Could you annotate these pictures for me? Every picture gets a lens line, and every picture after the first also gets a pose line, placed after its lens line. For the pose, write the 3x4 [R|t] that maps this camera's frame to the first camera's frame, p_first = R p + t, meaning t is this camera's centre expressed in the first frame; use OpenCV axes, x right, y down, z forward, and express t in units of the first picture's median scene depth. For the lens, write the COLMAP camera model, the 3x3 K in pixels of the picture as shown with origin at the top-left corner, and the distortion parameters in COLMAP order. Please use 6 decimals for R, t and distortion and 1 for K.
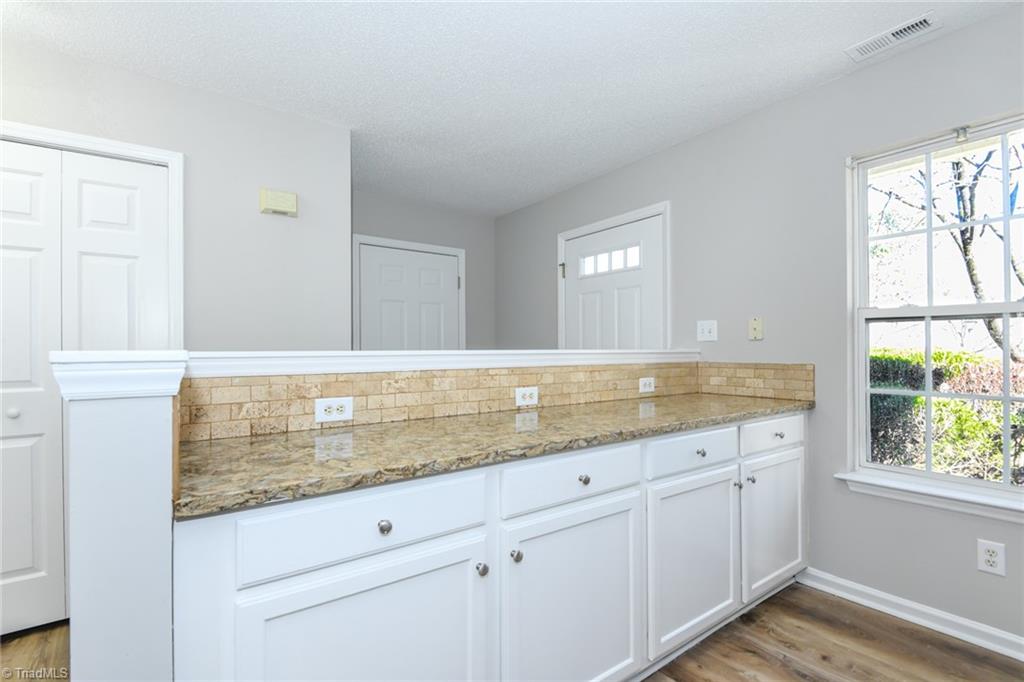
lens RADIAL K [[471.2, 0, 502.1], [0, 471.2, 346.2], [0, 0, 1]] dist [0.012591, -0.009852]
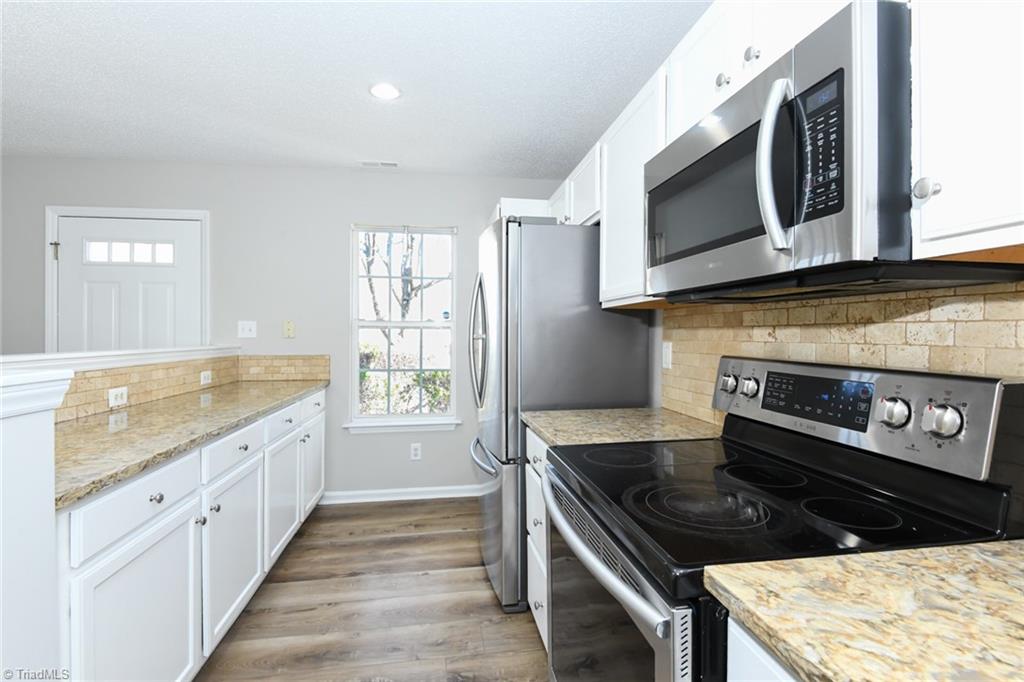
lens RADIAL K [[471.2, 0, 517.3], [0, 471.2, 334.1], [0, 0, 1]] dist [0.012591, -0.009852]
pose [[0.445414, 0.007165, 0.895296, -0.453321], [-0.011590, 0.999930, -0.002237, -0.034205], [-0.895249, -0.009380, 0.445466, -0.208517]]
